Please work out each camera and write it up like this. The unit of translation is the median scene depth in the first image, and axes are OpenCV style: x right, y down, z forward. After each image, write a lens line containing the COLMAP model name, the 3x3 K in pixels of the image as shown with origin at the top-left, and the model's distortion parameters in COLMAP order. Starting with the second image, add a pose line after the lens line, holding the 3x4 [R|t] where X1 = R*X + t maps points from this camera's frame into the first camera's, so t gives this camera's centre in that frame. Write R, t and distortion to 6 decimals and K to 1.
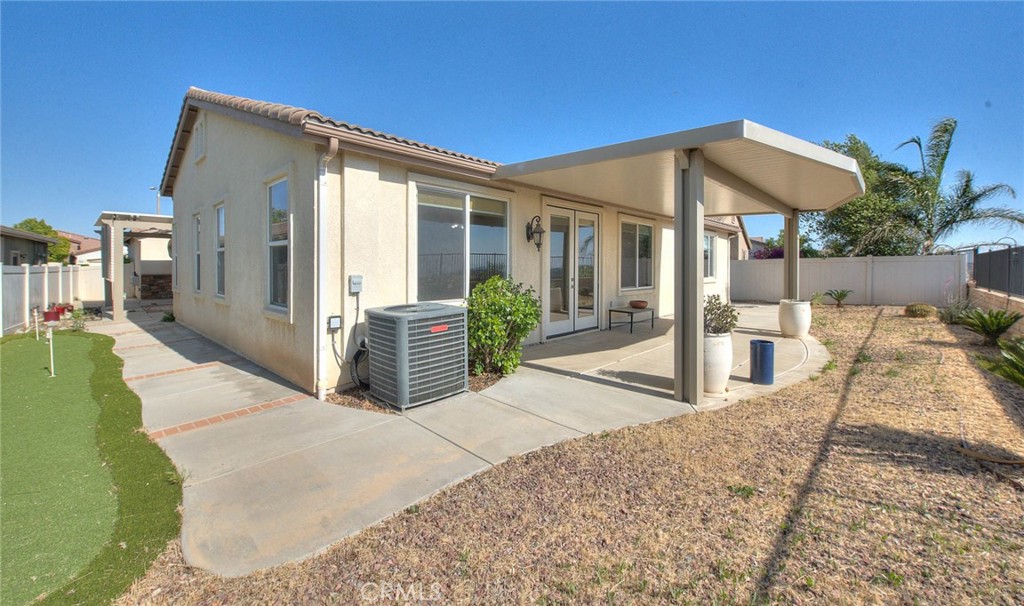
lens RADIAL K [[410.1, 0, 506.5], [0, 410.1, 269.6], [0, 0, 1]] dist [-0.006571, -0.001199]
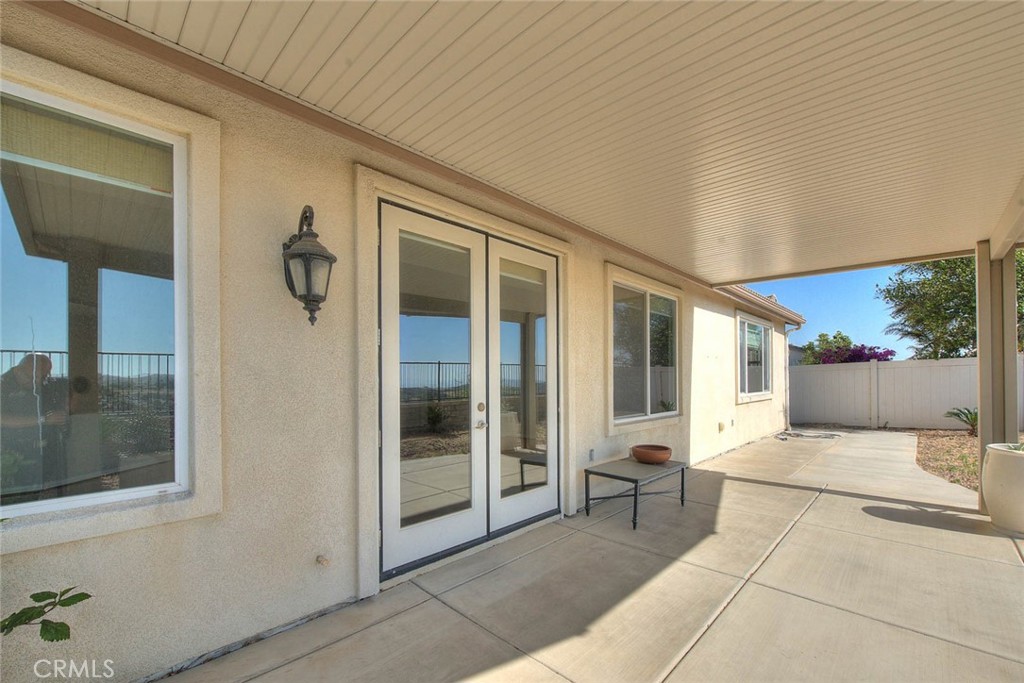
lens RADIAL K [[428.0, 0, 492.2], [0, 428.0, 378.6], [0, 0, 1]] dist [-0.004796, -0.000554]
pose [[0.998837, -0.010450, -0.047071, 0.303917], [0.010017, 0.999905, -0.009434, 0.001532], [0.047165, 0.008952, 0.998847, 0.926305]]
